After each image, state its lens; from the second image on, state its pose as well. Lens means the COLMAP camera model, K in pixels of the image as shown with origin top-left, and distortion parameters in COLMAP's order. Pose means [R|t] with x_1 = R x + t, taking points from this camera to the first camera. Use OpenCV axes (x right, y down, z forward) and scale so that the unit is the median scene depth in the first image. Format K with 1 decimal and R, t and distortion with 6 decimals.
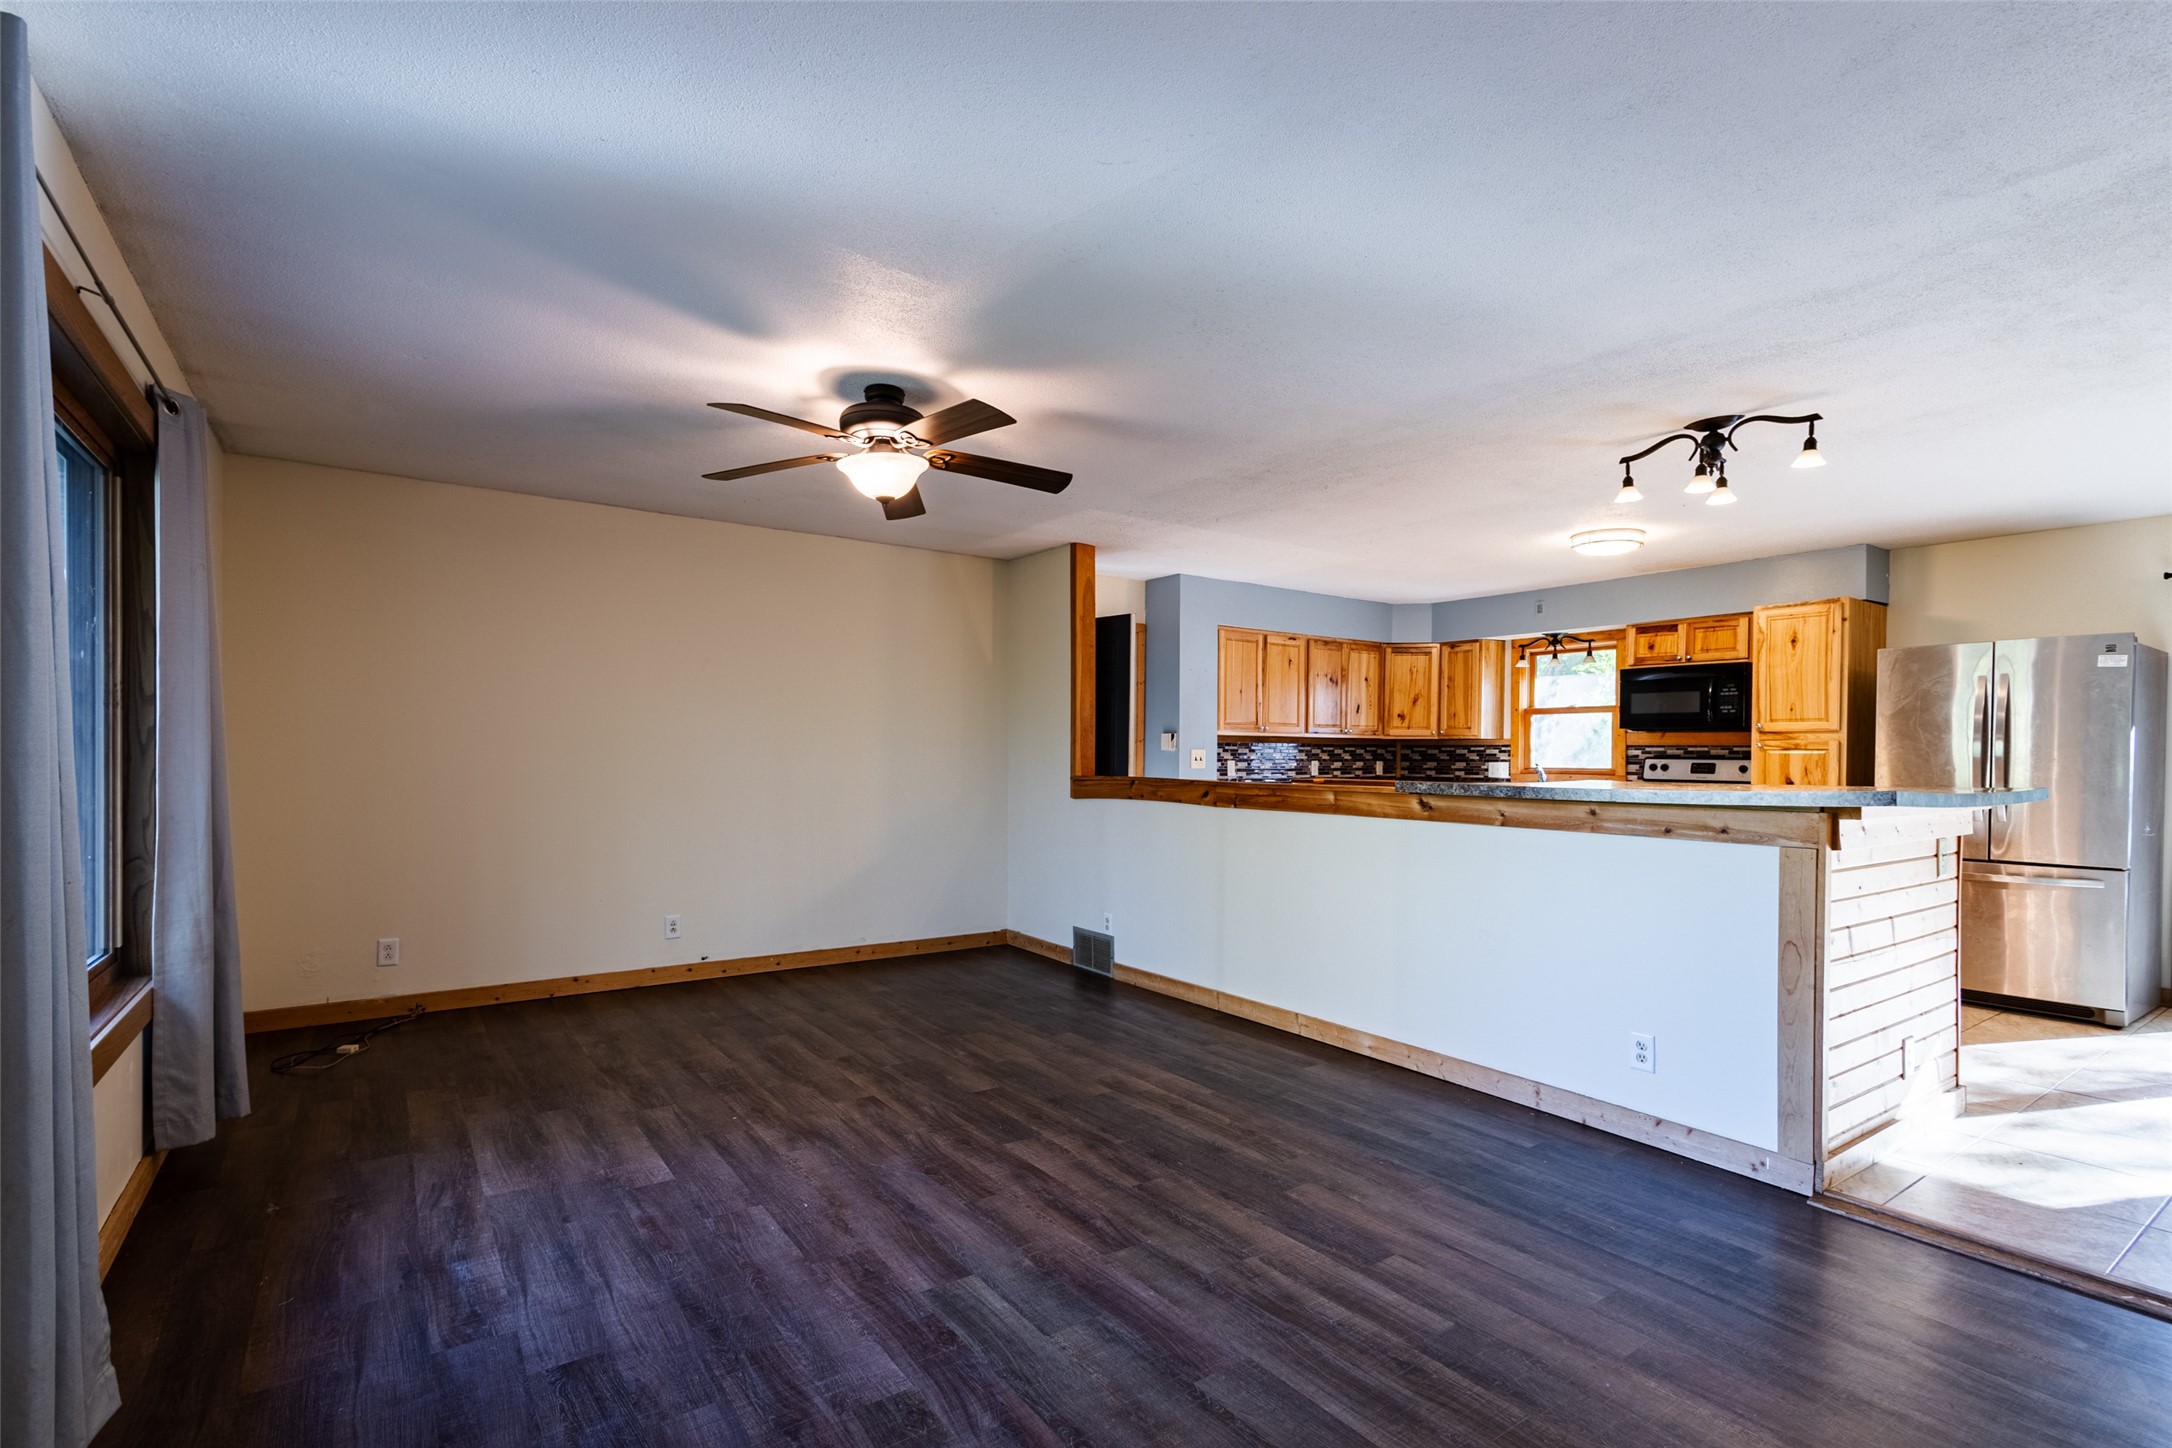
lens RADIAL K [[995.3, 0, 1057.6], [0, 995.3, 765.2], [0, 0, 1]] dist [0.009737, -0.001066]
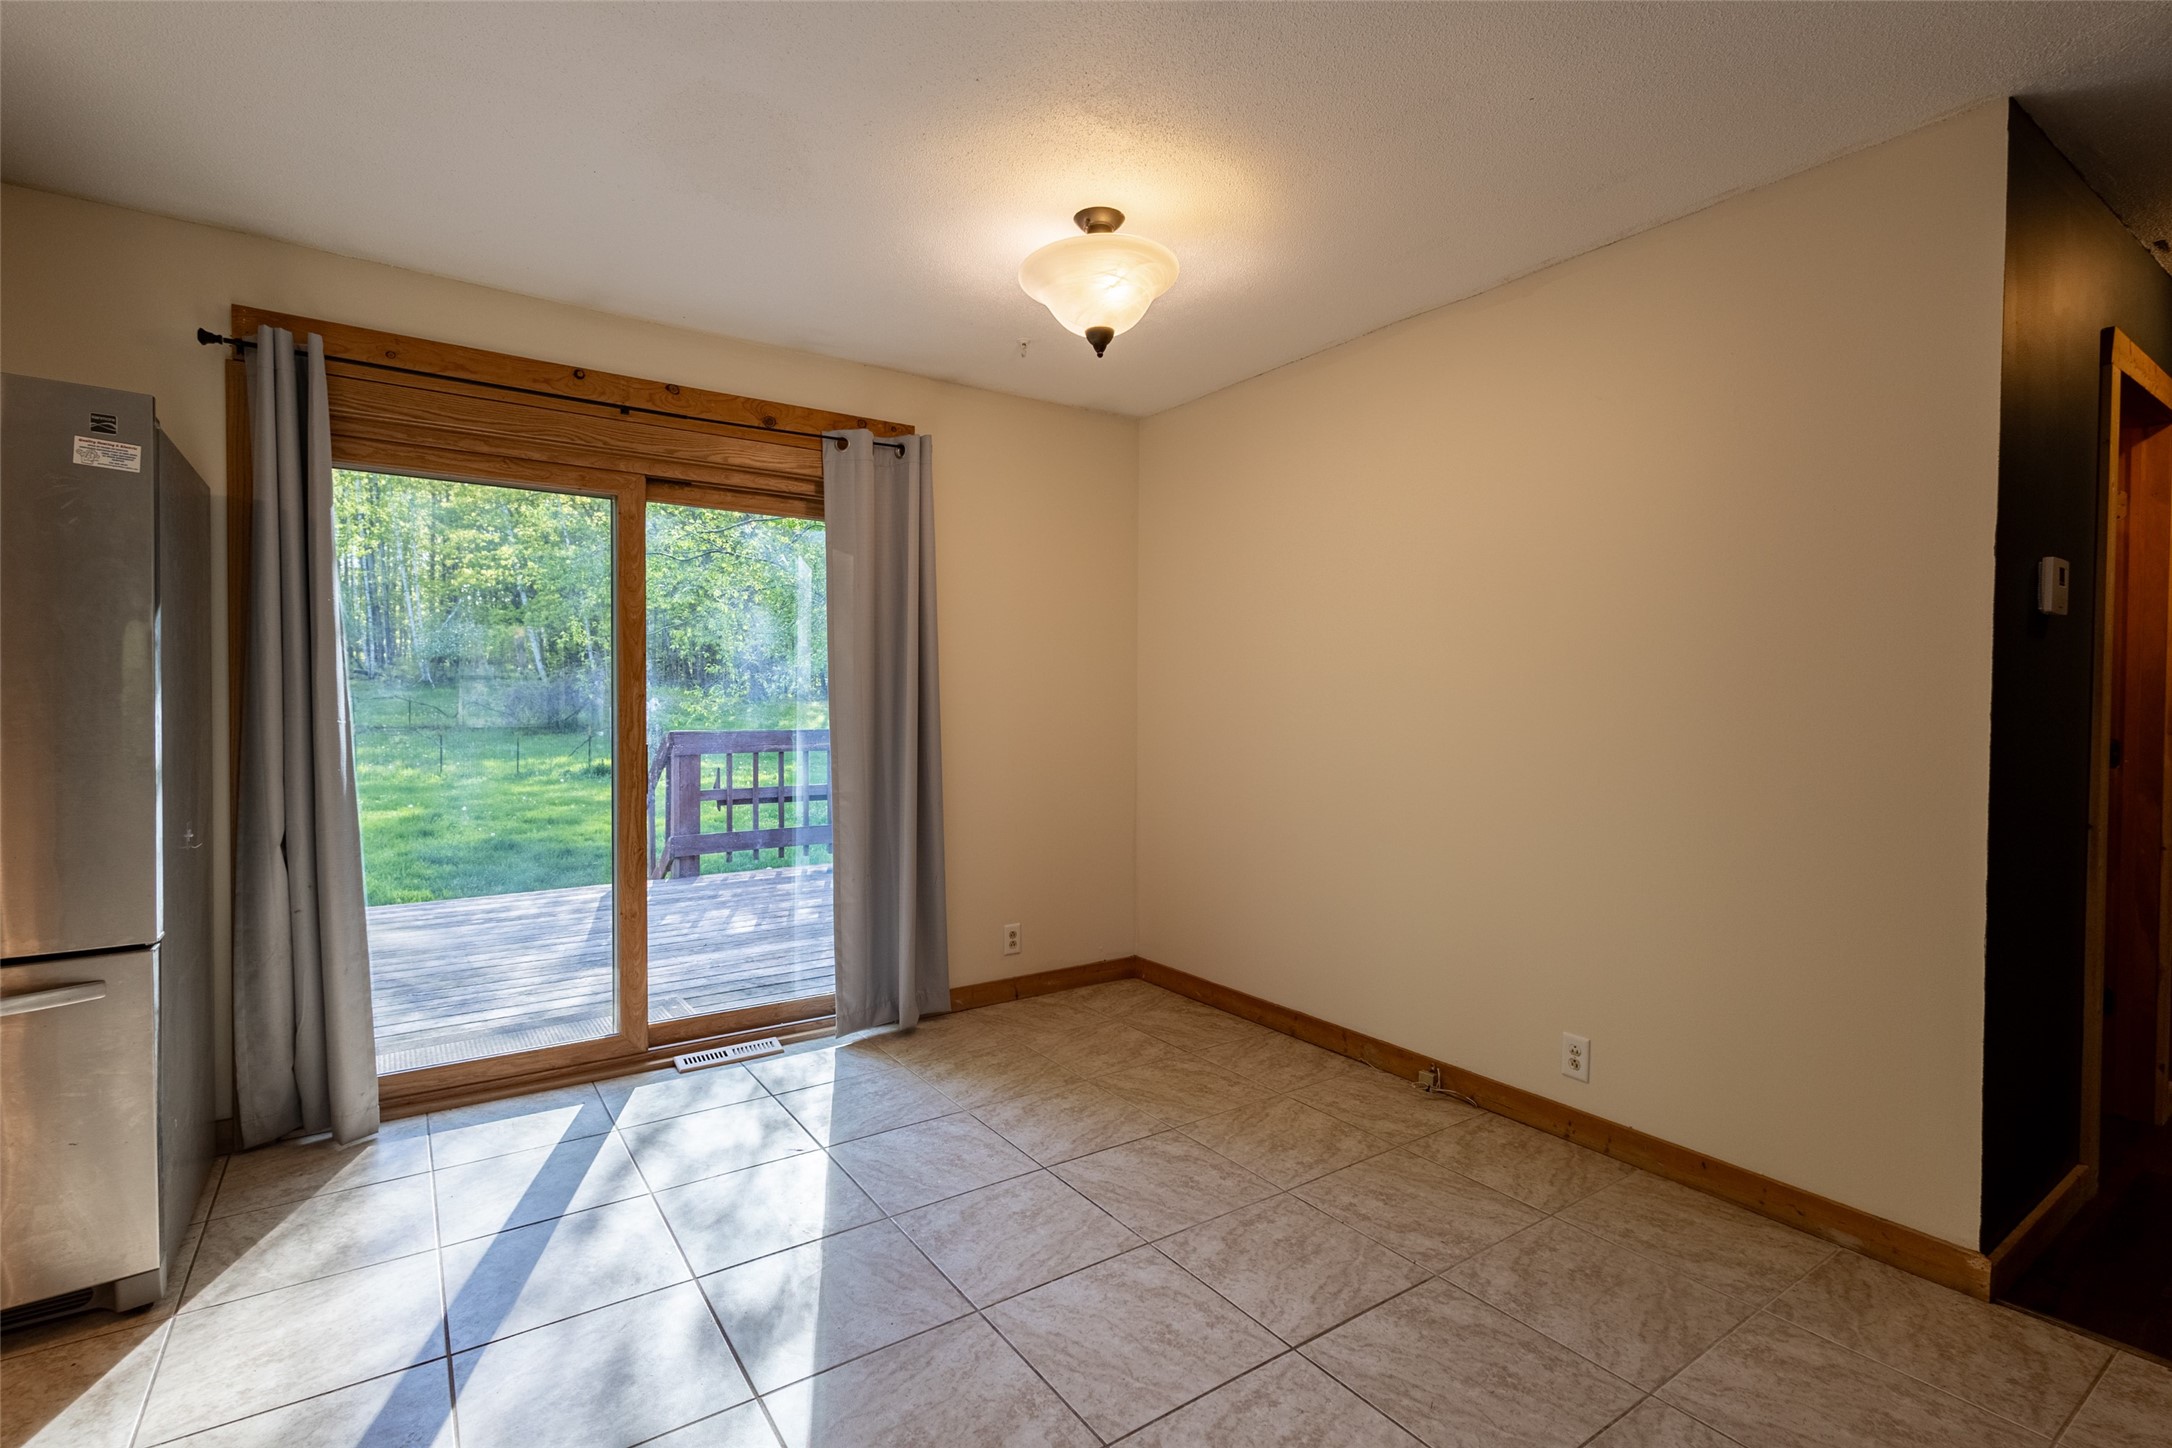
lens RADIAL K [[995.3, 0, 1078.2], [0, 995.3, 721.6], [0, 0, 1]] dist [0.009737, -0.001066]
pose [[-0.009704, -0.026116, 0.999612, 0.503833], [0.007362, 0.999630, 0.026188, -0.000979], [-0.999926, 0.007613, -0.009508, 0.484048]]
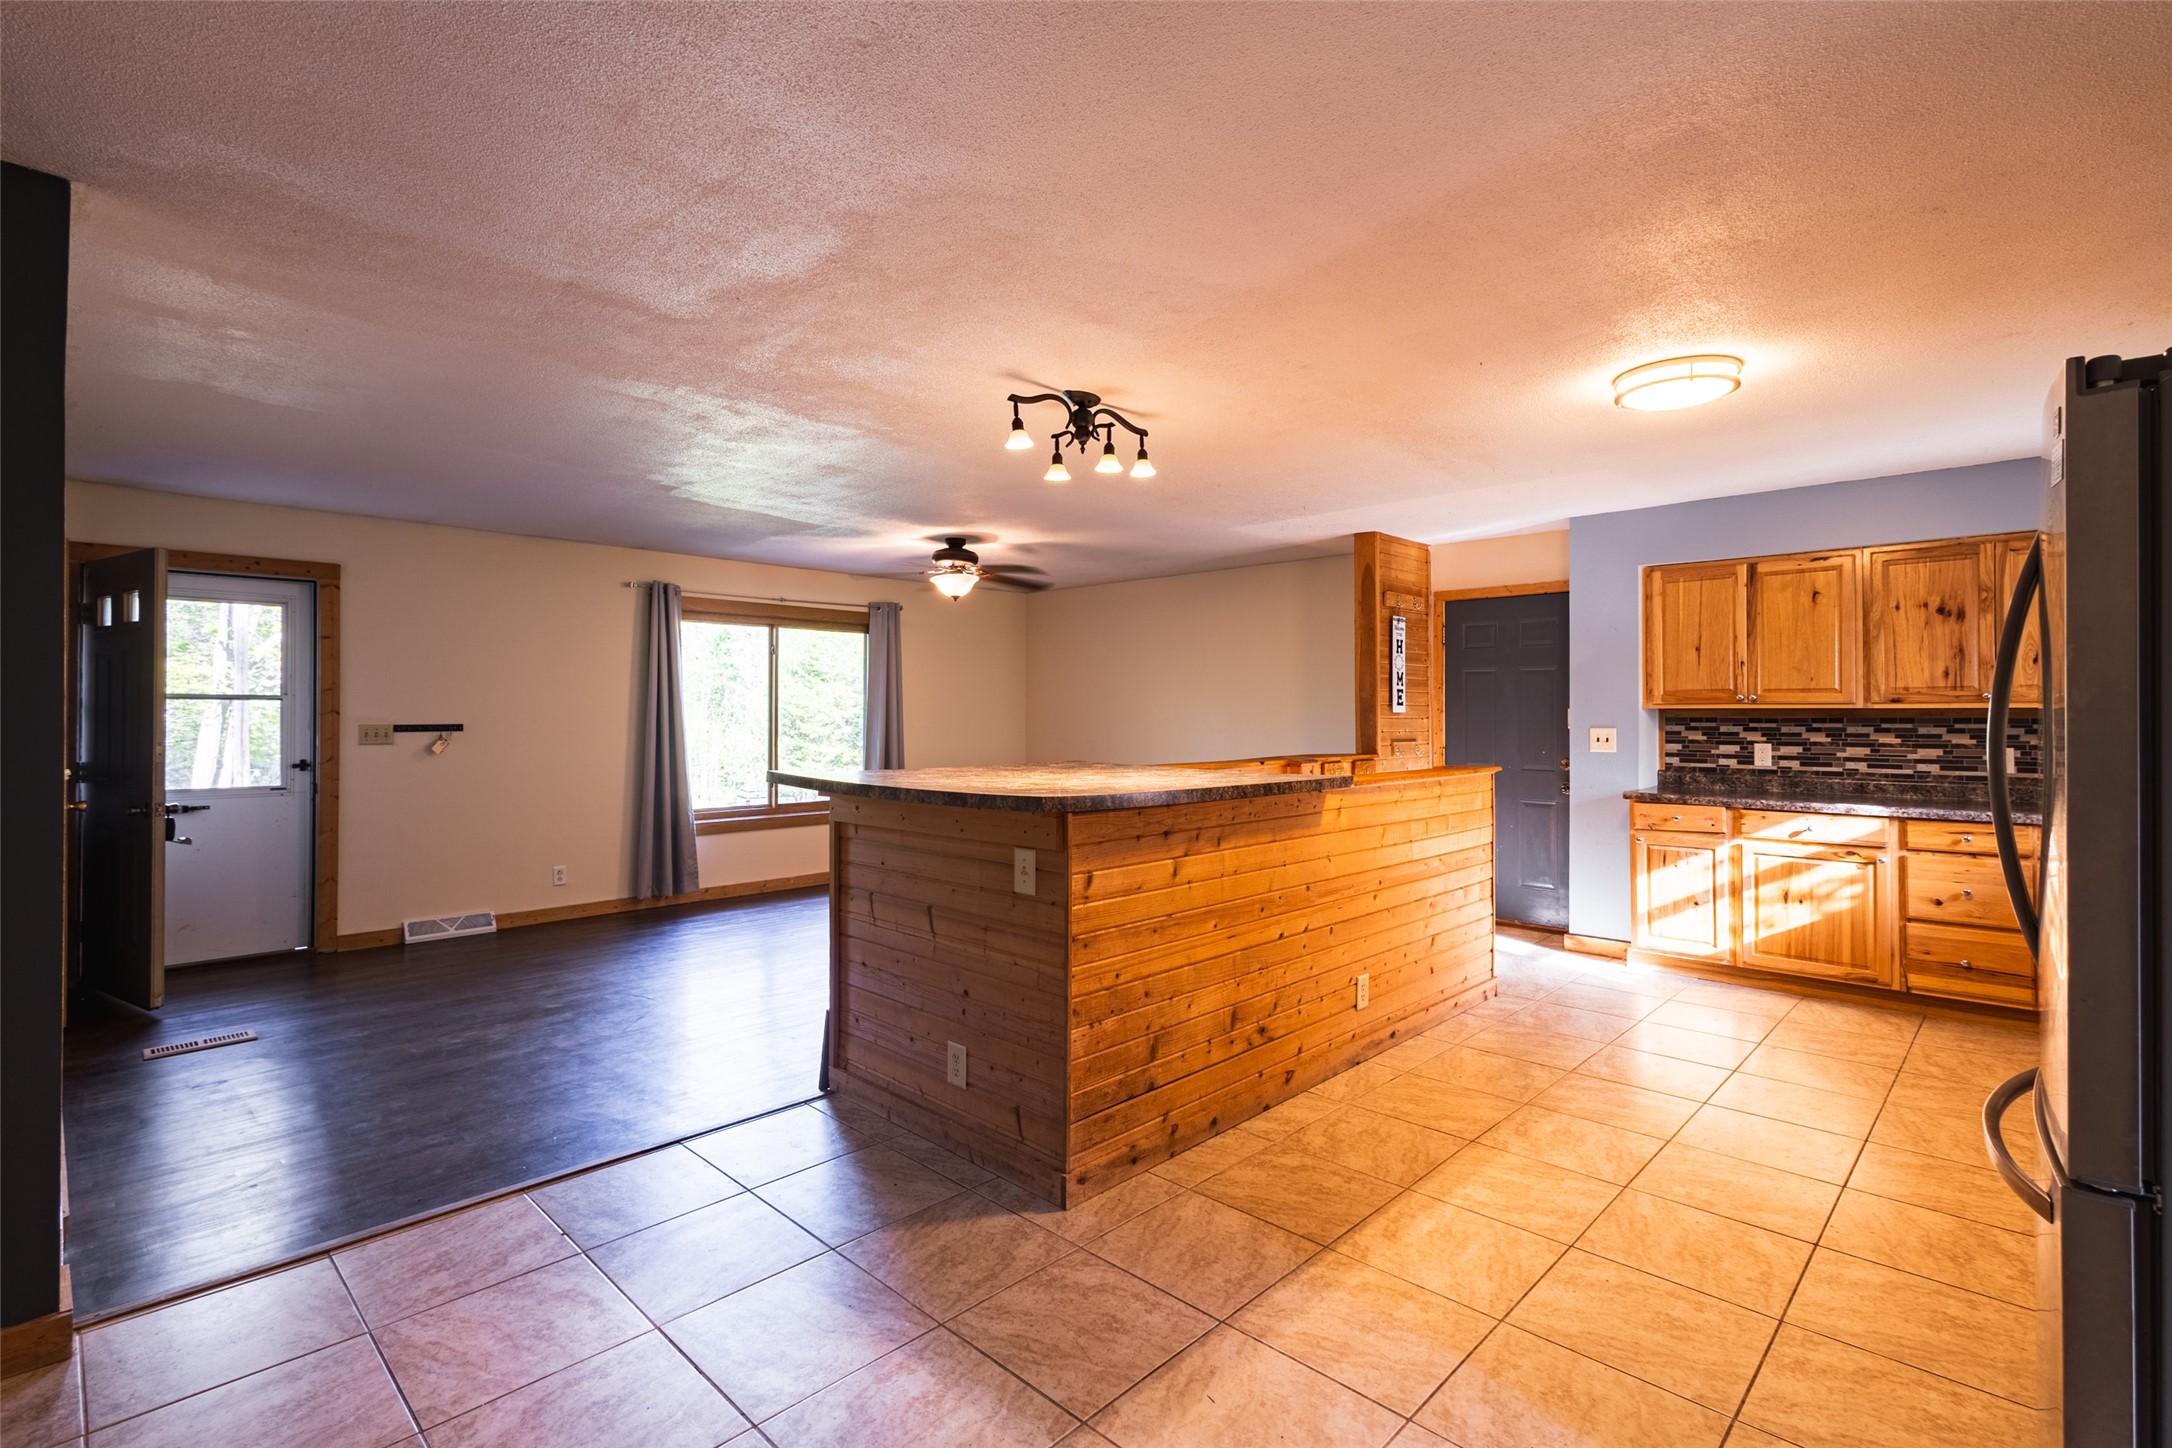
lens RADIAL K [[995.3, 0, 1096.0], [0, 995.3, 718.3], [0, 0, 1]] dist [0.009737, -0.001066]
pose [[0.197369, -0.003860, -0.980322, 1.029520], [-0.009752, 0.999935, -0.005901, -0.018477], [0.980281, 0.010725, 0.197318, 0.536730]]
